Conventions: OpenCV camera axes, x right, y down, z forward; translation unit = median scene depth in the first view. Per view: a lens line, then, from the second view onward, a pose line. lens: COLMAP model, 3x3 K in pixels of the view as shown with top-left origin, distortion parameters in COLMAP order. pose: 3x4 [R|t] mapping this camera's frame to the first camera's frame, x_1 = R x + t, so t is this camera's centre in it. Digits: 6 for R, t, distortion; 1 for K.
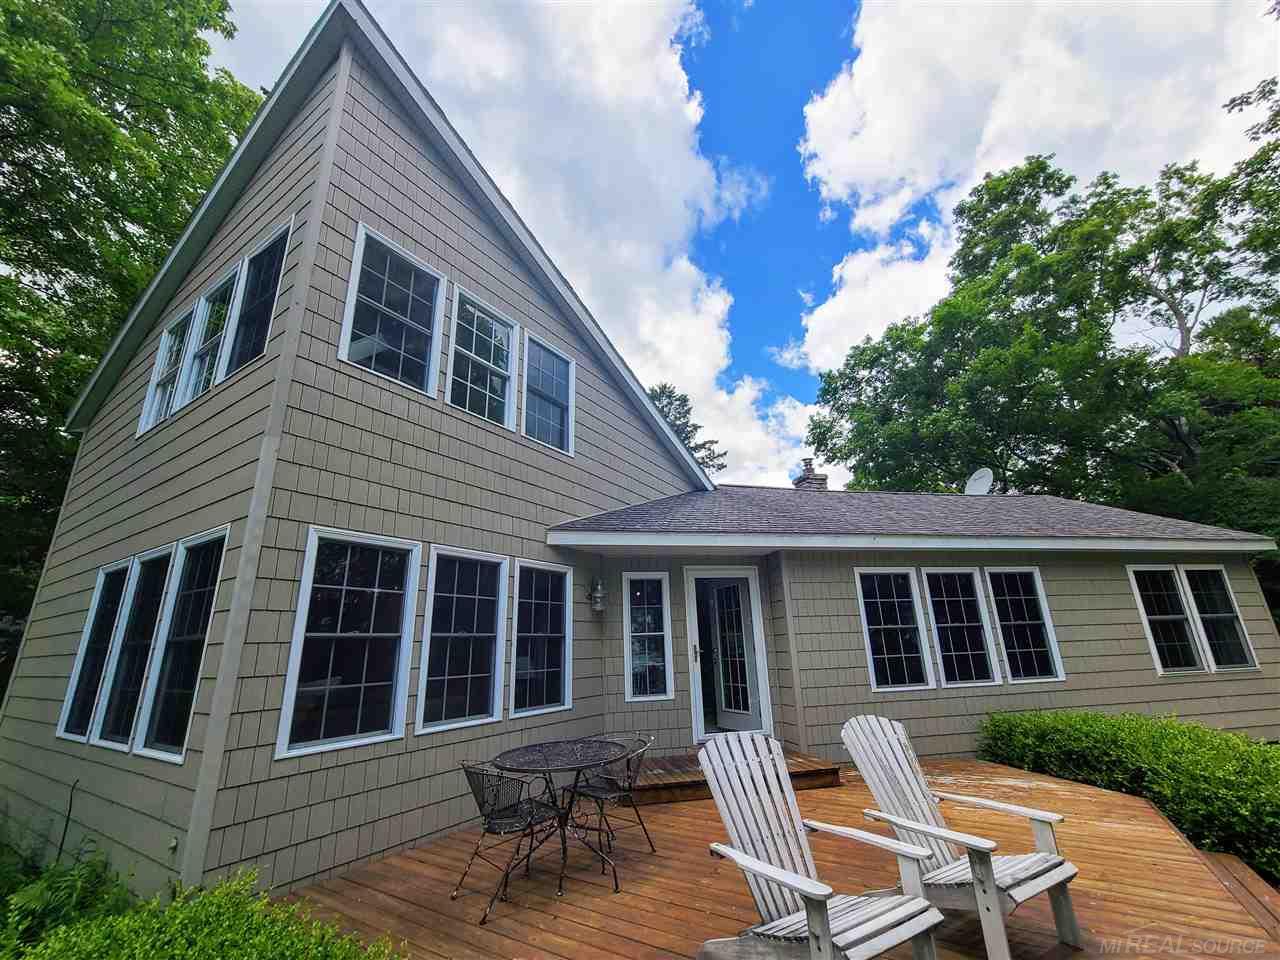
lens RADIAL K [[526.9, 0, 638.8], [0, 526.9, 482.1], [0, 0, 1]] dist [-0.002202, 0.001151]
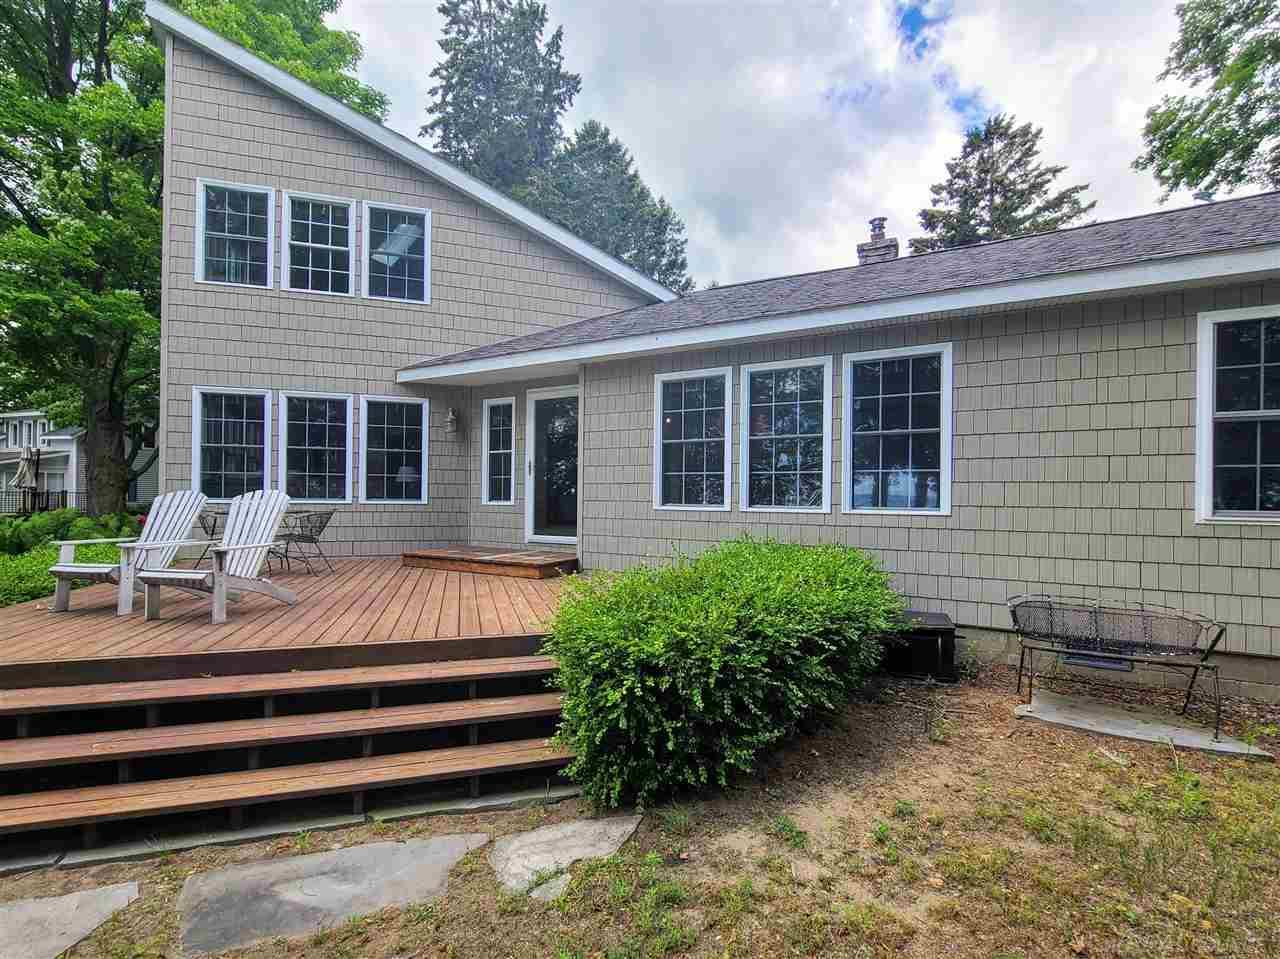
lens RADIAL K [[578.4, 0, 636.8], [0, 578.4, 489.7], [0, 0, 1]] dist [-0.002925, 0.000001]
pose [[0.760464, 0.027508, -0.648797, 1.096445], [0.164503, 0.958353, 0.233450, 0.126470], [0.628199, -0.284260, 0.724267, 0.258815]]
